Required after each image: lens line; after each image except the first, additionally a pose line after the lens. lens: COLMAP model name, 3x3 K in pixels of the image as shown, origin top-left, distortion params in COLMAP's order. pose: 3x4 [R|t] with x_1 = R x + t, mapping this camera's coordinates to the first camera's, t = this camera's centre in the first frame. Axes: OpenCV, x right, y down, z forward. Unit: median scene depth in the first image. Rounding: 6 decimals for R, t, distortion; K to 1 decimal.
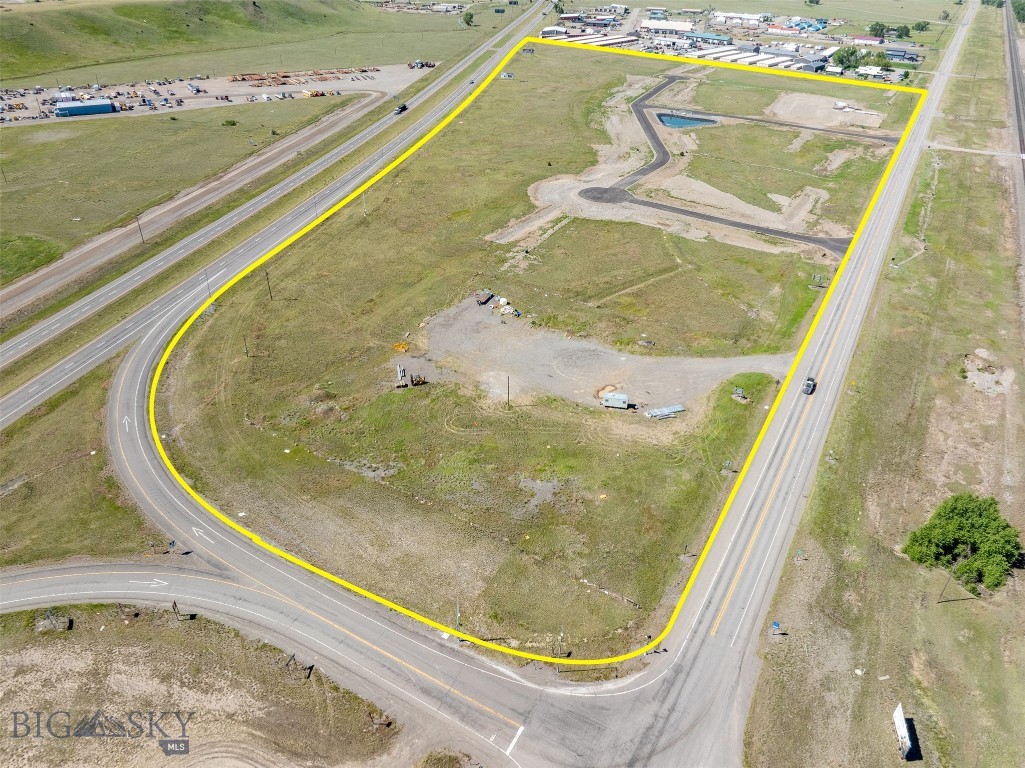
lens RADIAL K [[721.5, 0, 515.6], [0, 721.5, 373.9], [0, 0, 1]] dist [-0.039913, 0.003185]
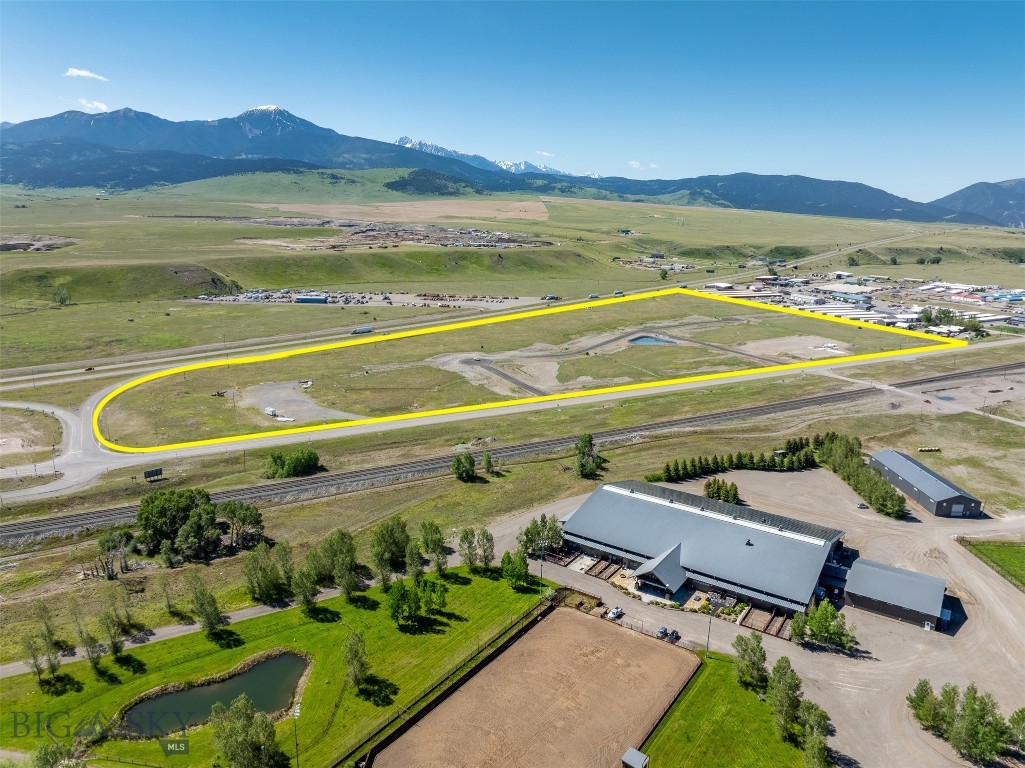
lens RADIAL K [[721.5, 0, 515.6], [0, 721.5, 373.9], [0, 0, 1]] dist [-0.039913, 0.003185]
pose [[0.861861, 0.111302, -0.494780, 0.756627], [-0.267564, 0.928582, -0.257186, 0.120145], [0.430819, 0.354044, 0.830089, -0.197183]]
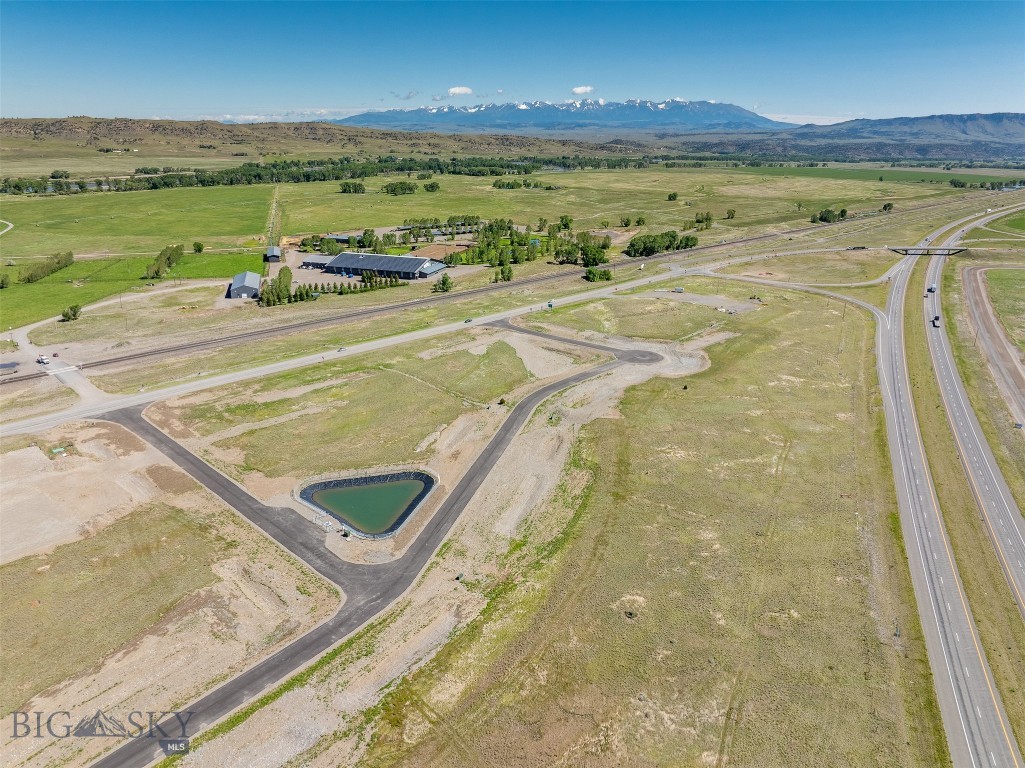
lens RADIAL K [[721.5, 0, 515.6], [0, 721.5, 373.9], [0, 0, 1]] dist [-0.039913, 0.003185]
pose [[-0.971295, -0.105058, 0.213424, 0.053907], [0.095979, 0.647844, 0.755702, -0.841990], [-0.217658, 0.754494, -0.619164, 1.350120]]
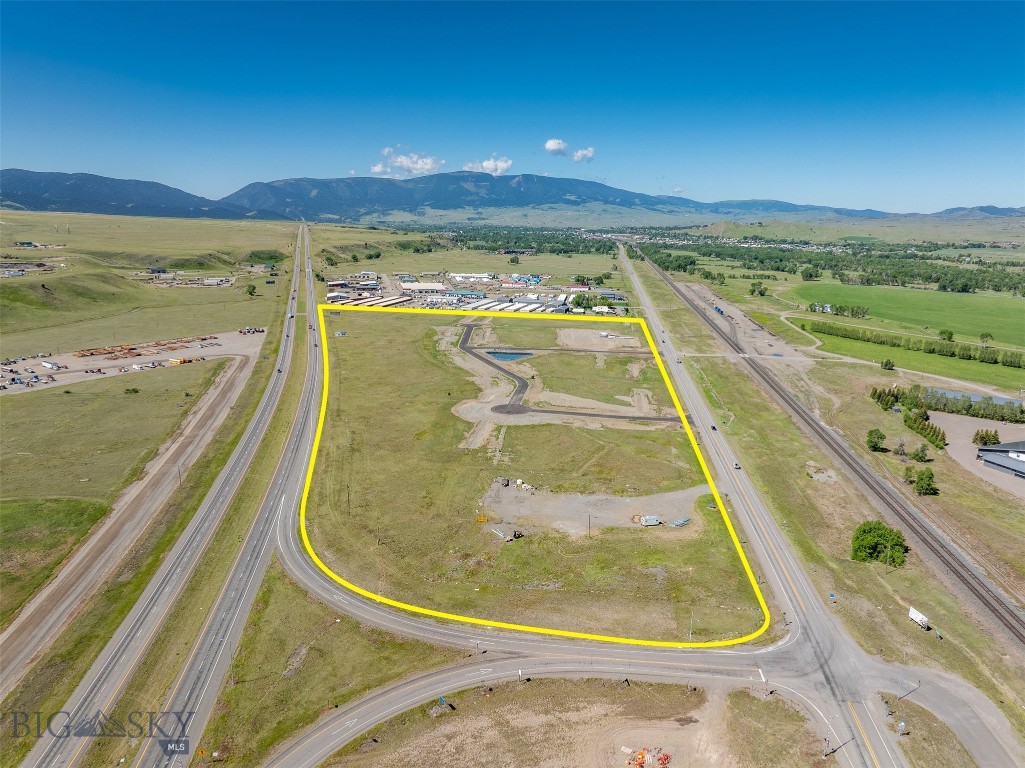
lens RADIAL K [[721.5, 0, 515.6], [0, 721.5, 373.9], [0, 0, 1]] dist [-0.039913, 0.003185]
pose [[0.917281, -0.093375, 0.387140, -0.285293], [0.214051, 0.935363, -0.281563, 0.047940], [-0.335826, 0.341140, 0.877978, -0.137943]]
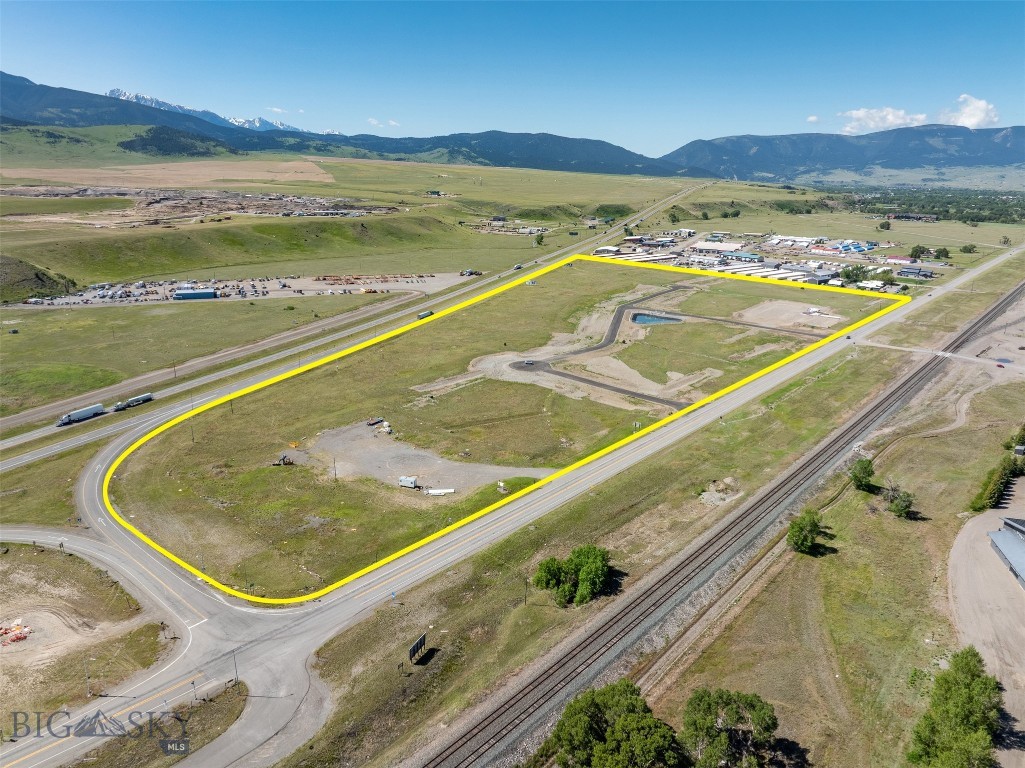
lens RADIAL K [[721.5, 0, 515.6], [0, 721.5, 373.9], [0, 0, 1]] dist [-0.039913, 0.003185]
pose [[0.982969, 0.042598, -0.178768, 0.253632], [-0.090041, 0.959641, -0.266426, 0.081979], [0.160204, 0.277984, 0.947132, -0.159425]]
